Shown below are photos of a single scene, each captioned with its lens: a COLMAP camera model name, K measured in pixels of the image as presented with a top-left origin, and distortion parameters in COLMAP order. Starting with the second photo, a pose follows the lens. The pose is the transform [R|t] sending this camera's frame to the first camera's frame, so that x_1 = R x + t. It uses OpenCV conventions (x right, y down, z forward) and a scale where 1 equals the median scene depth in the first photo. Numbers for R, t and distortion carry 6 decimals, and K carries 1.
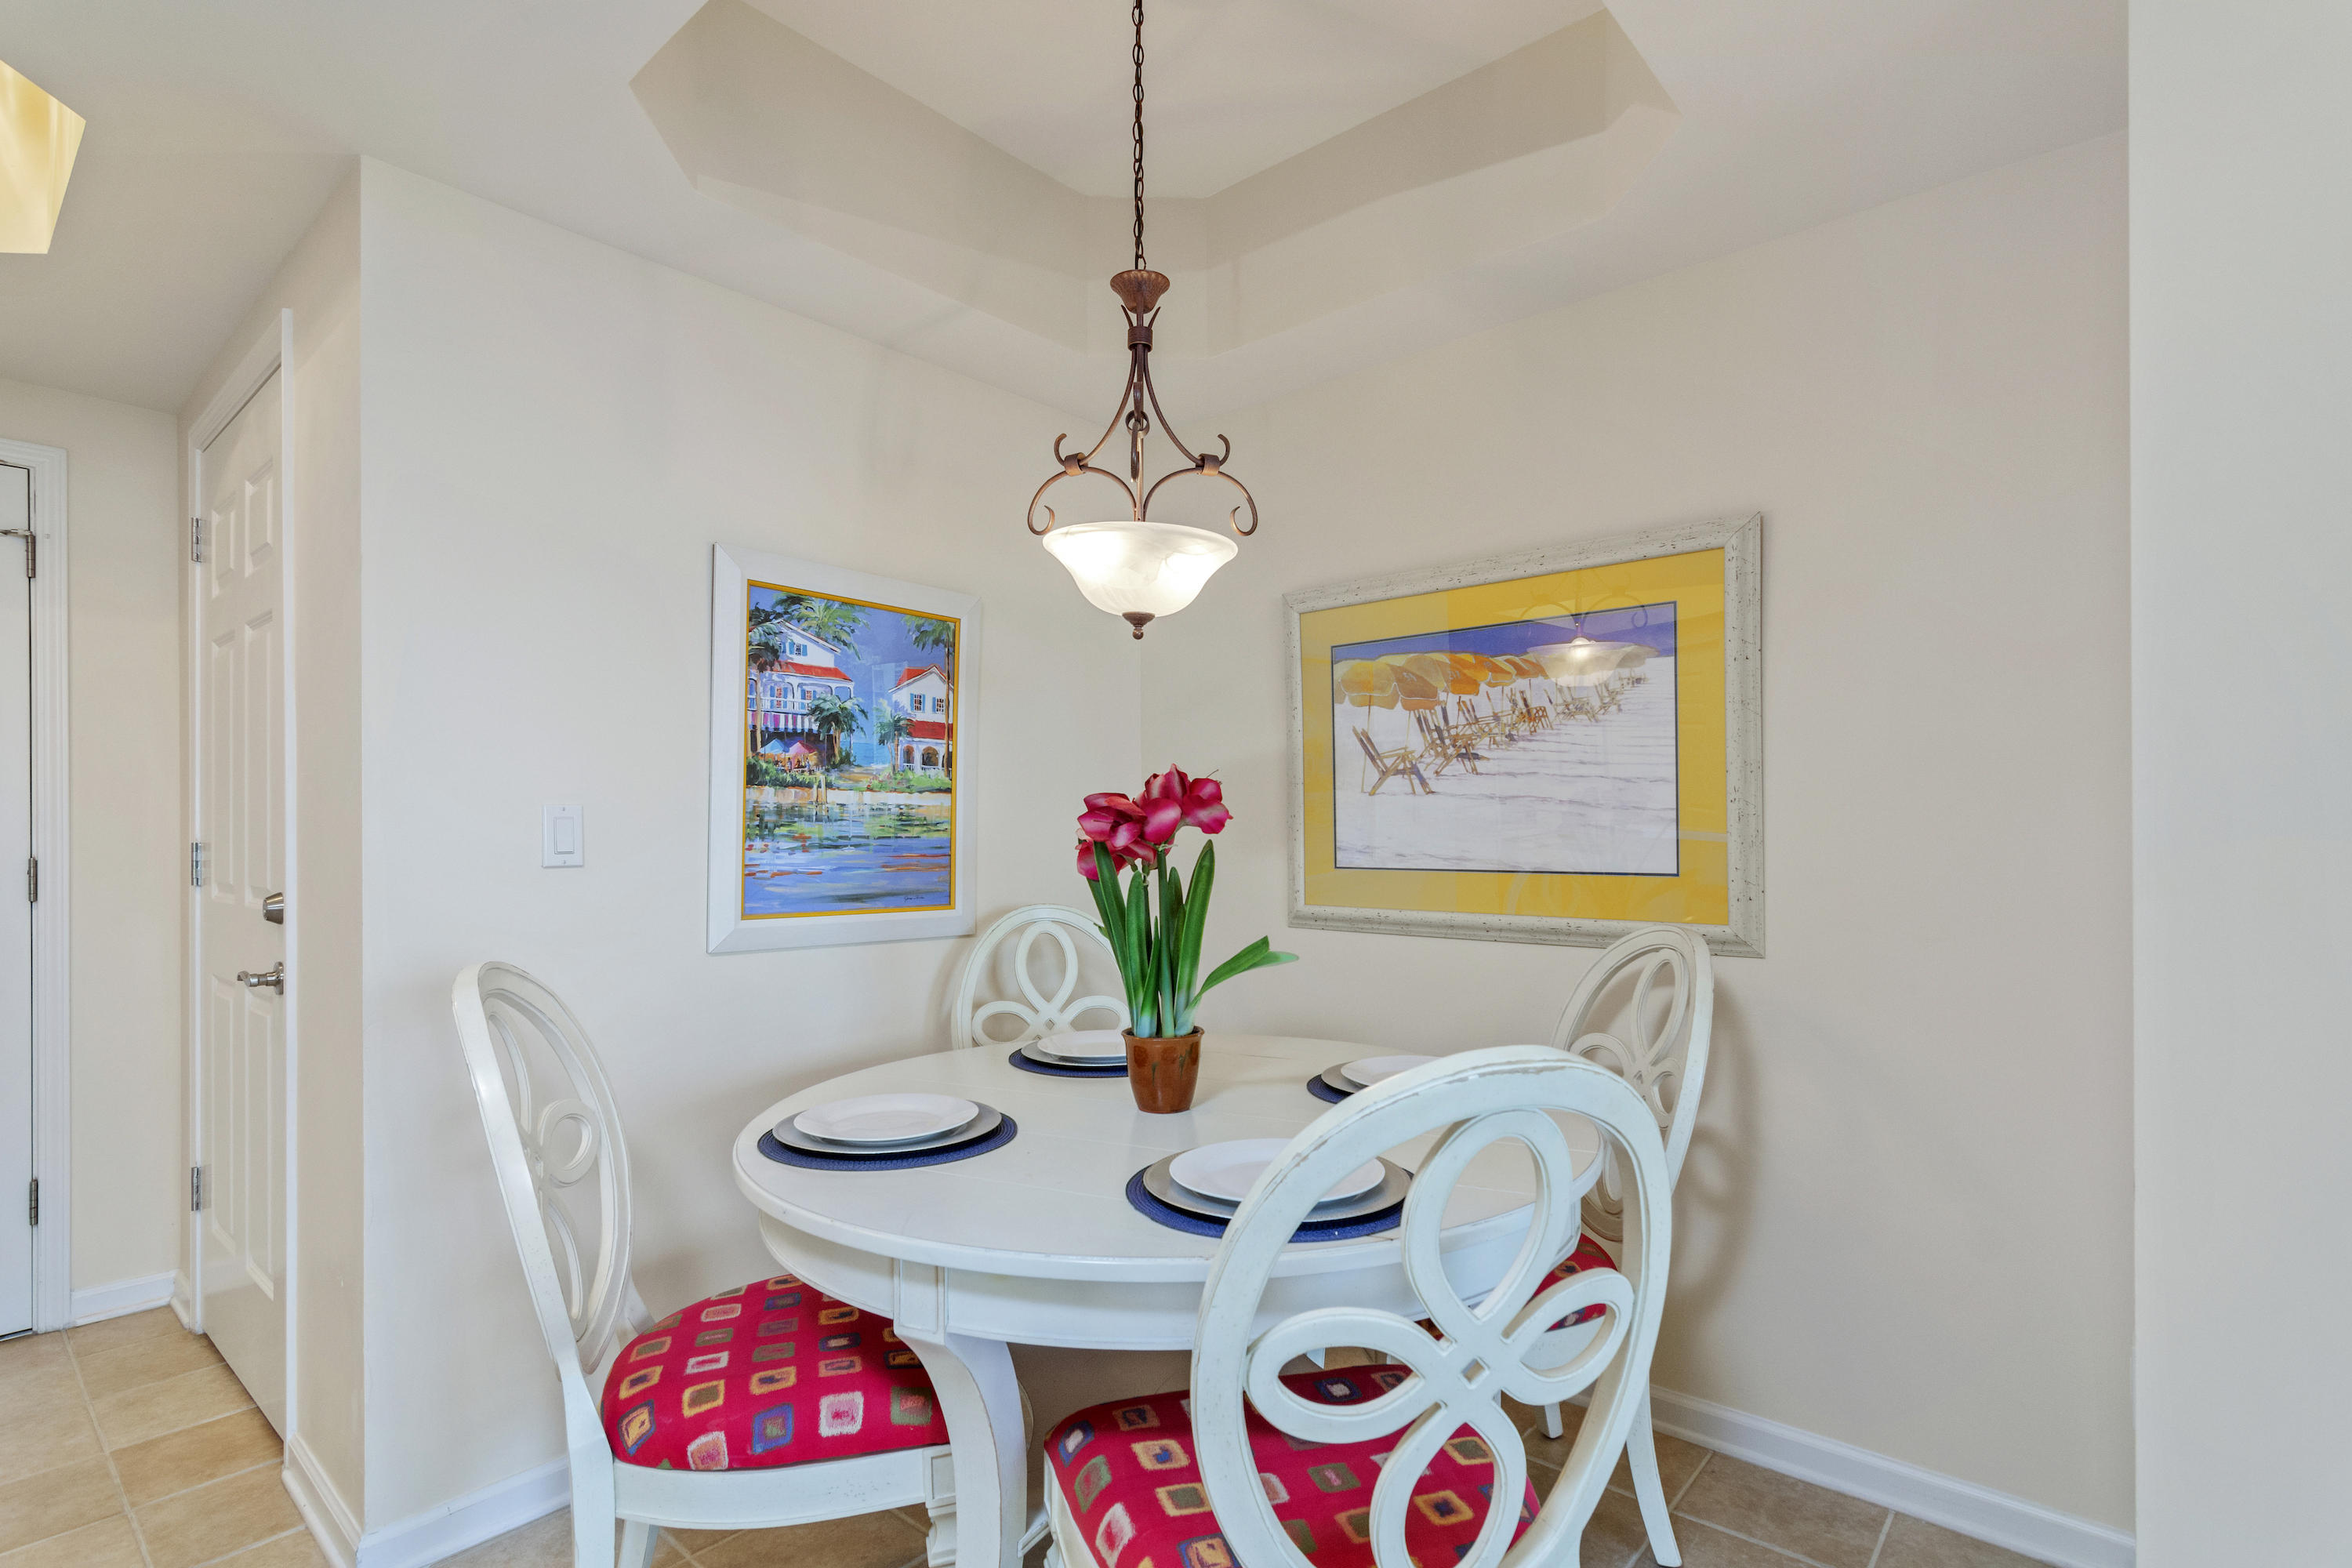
lens RADIAL K [[1144.1, 0, 1194.9], [0, 1144.1, 833.9], [0, 0, 1]] dist [0.004652, 0.001823]
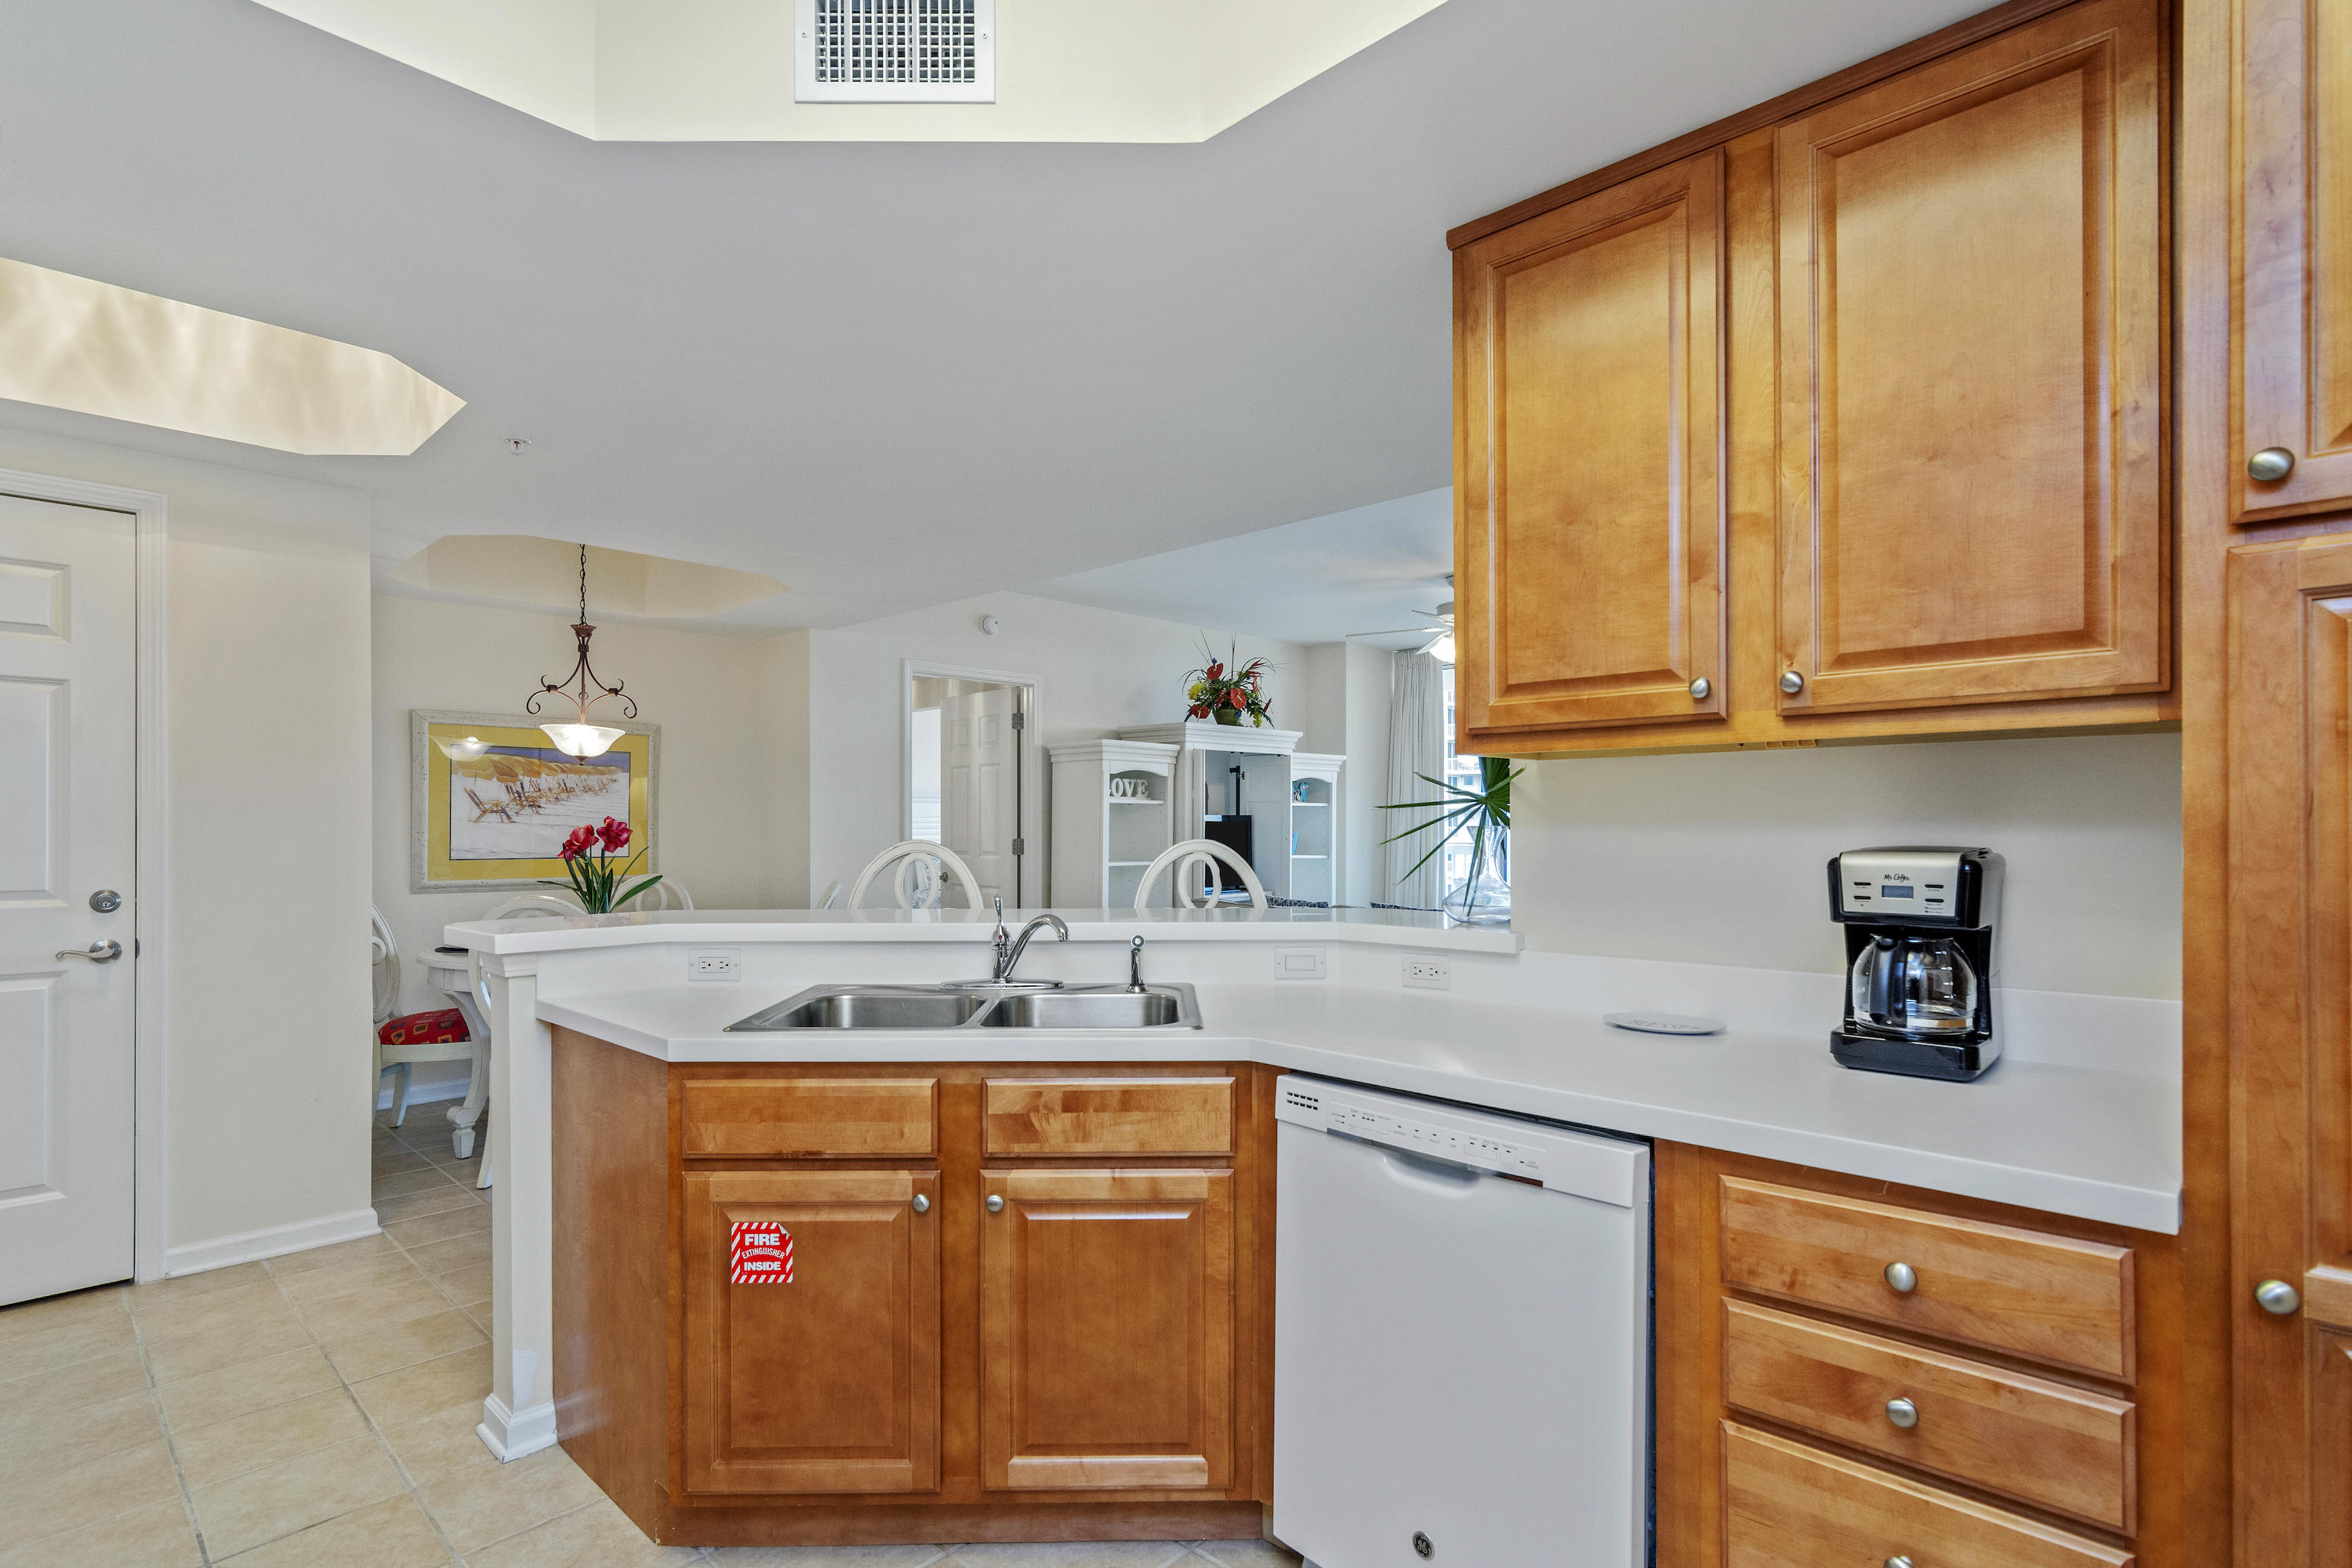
lens RADIAL K [[1144.1, 0, 1173.3], [0, 1144.1, 809.8], [0, 0, 1]] dist [0.004652, 0.001823]
pose [[0.057647, 0.015182, 0.998222, -1.831769], [-0.000300, 0.999885, -0.015190, -0.027122], [-0.998337, 0.000576, 0.057645, -0.338045]]
